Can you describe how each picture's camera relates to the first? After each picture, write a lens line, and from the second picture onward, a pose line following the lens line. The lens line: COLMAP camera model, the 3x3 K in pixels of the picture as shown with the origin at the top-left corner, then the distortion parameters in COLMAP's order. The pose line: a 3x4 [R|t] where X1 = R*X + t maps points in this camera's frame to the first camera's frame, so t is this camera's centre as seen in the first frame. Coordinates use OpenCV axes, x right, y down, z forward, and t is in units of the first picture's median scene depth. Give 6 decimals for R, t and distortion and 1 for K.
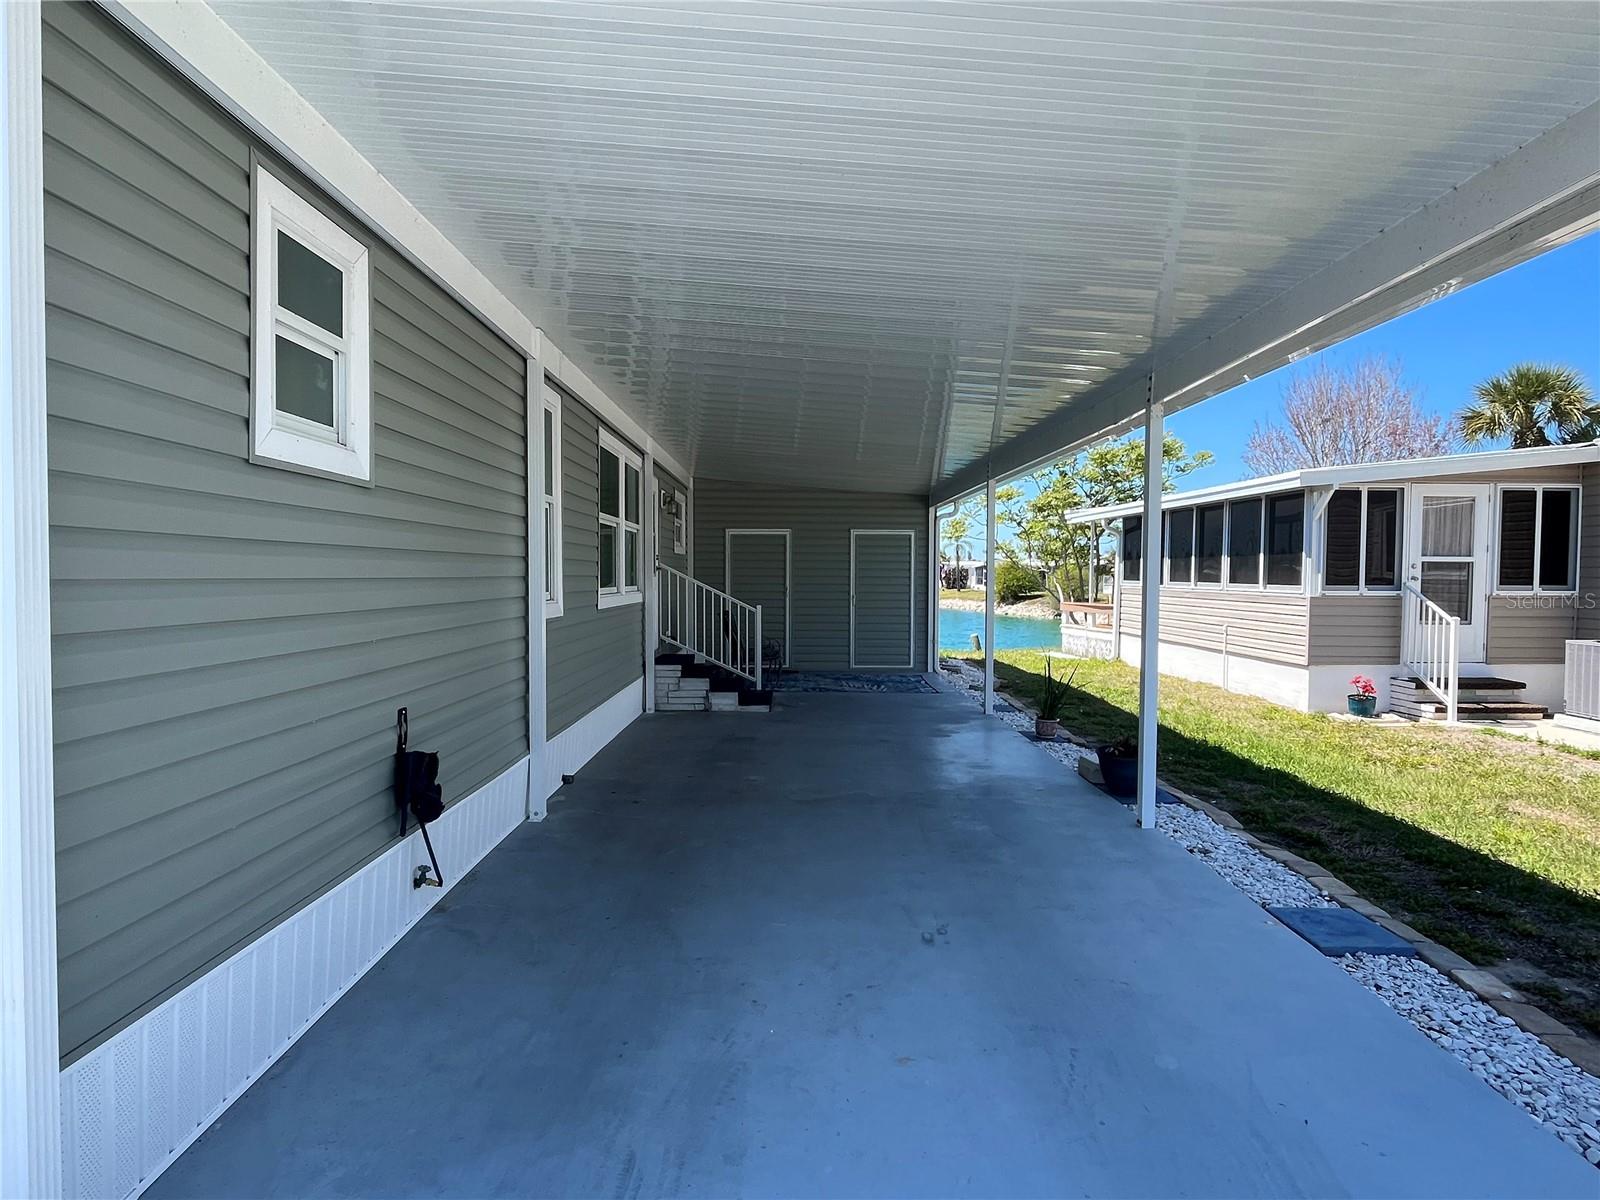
lens RADIAL K [[876.4, 0, 798.7], [0, 876.4, 590.3], [0, 0, 1]] dist [0.017183, -0.000474]
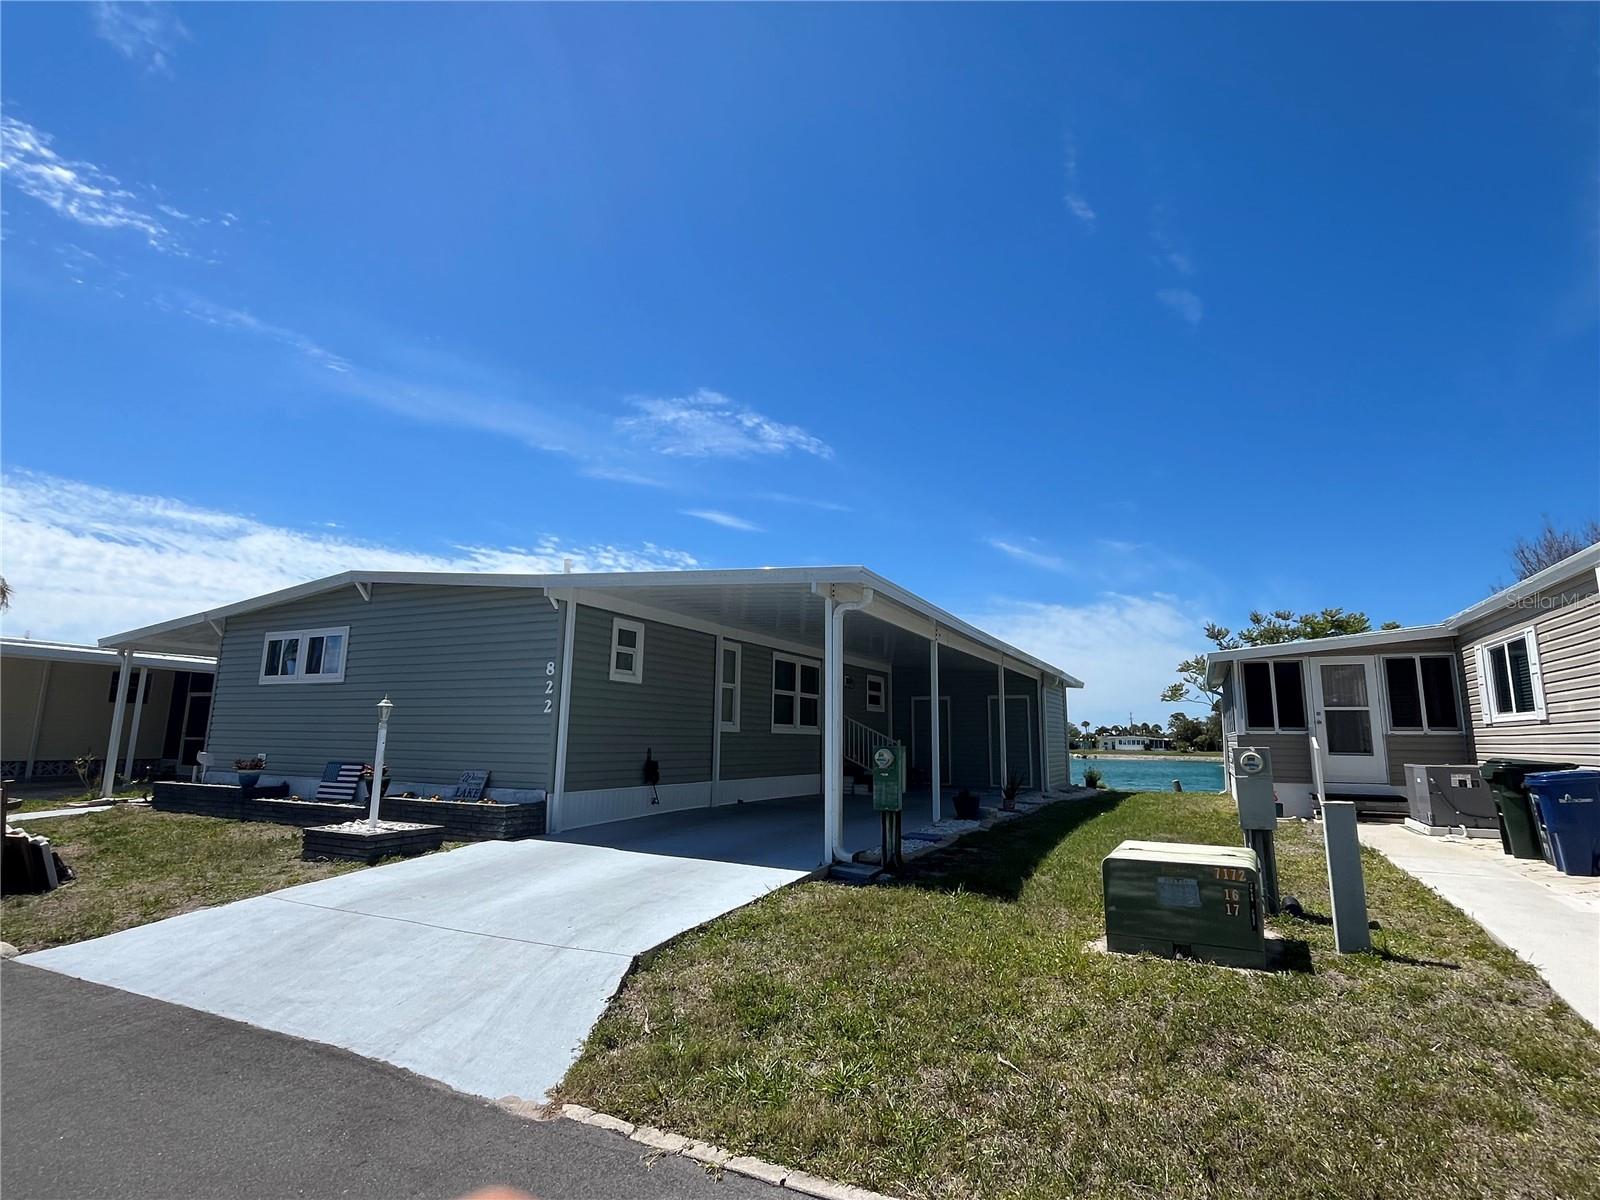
lens RADIAL K [[780.1, 0, 796.6], [0, 780.1, 577.8], [0, 0, 1]] dist [-0.001739, -0.000458]
pose [[0.882826, -0.089142, -0.461164, 0.690346], [-0.016814, 0.975199, -0.220690, 0.065049], [0.469400, 0.202585, 0.859432, -0.678638]]
